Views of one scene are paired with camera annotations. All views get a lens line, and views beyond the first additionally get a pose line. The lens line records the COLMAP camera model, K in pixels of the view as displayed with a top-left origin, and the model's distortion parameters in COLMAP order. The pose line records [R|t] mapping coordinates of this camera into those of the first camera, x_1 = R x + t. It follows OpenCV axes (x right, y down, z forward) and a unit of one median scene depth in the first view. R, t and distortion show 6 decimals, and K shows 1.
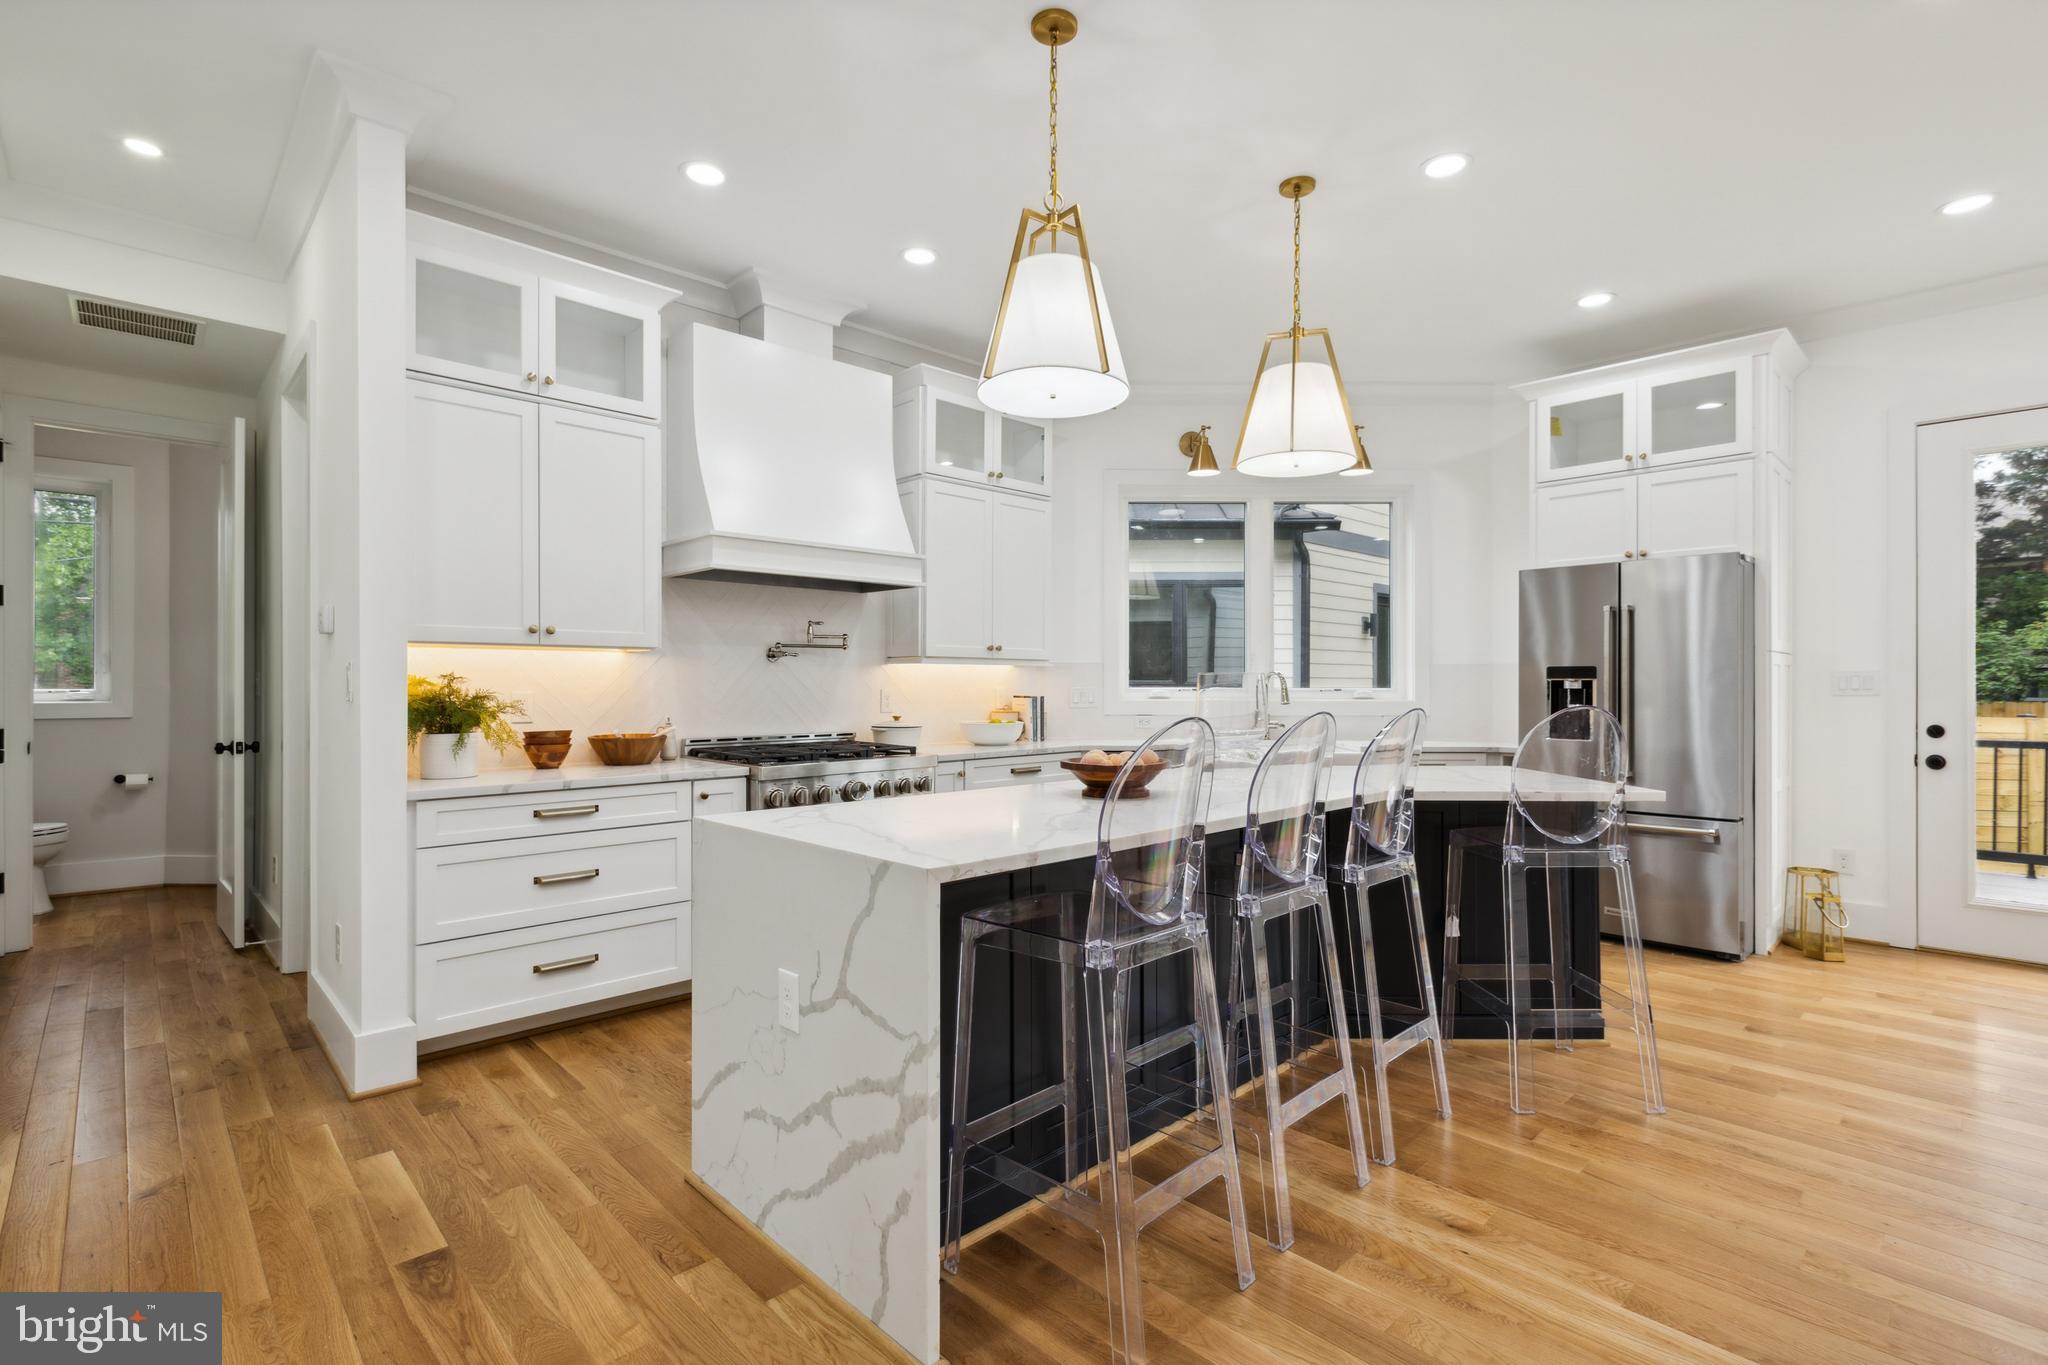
lens RADIAL K [[925.2, 0, 1031.6], [0, 925.2, 680.8], [0, 0, 1]] dist [0.002294, -0.000356]
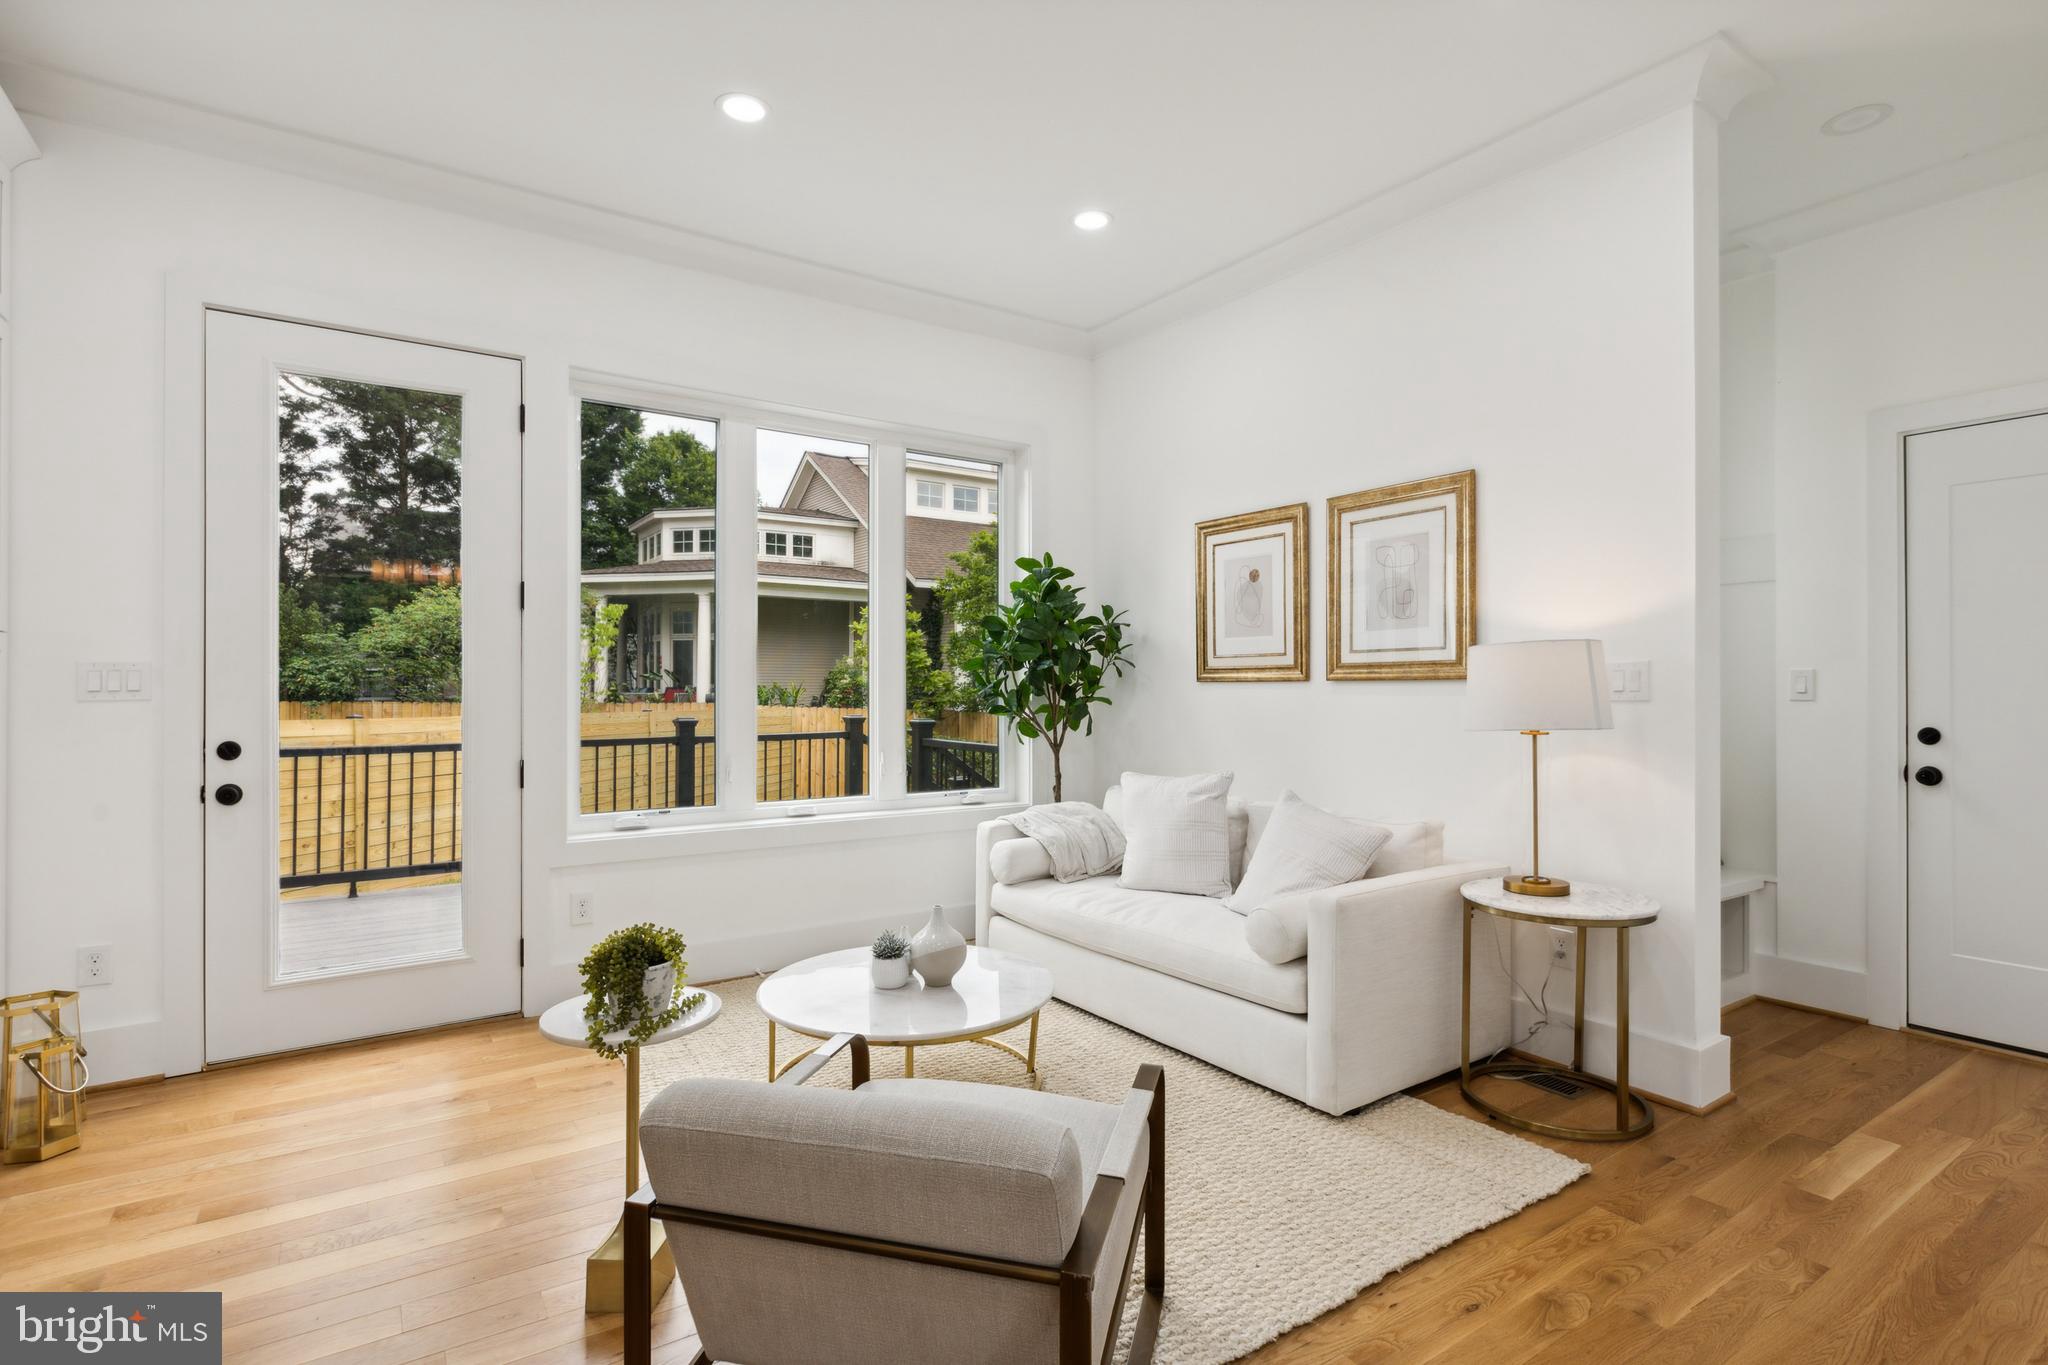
lens RADIAL K [[999.2, 0, 1025.0], [0, 999.2, 689.3], [0, 0, 1]] dist [-0.000600, -0.000035]
pose [[0.164593, -0.005418, 0.986347, 0.323046], [-0.001282, 0.999983, 0.005707, 0.003091], [-0.986361, -0.002204, 0.164583, 0.275416]]
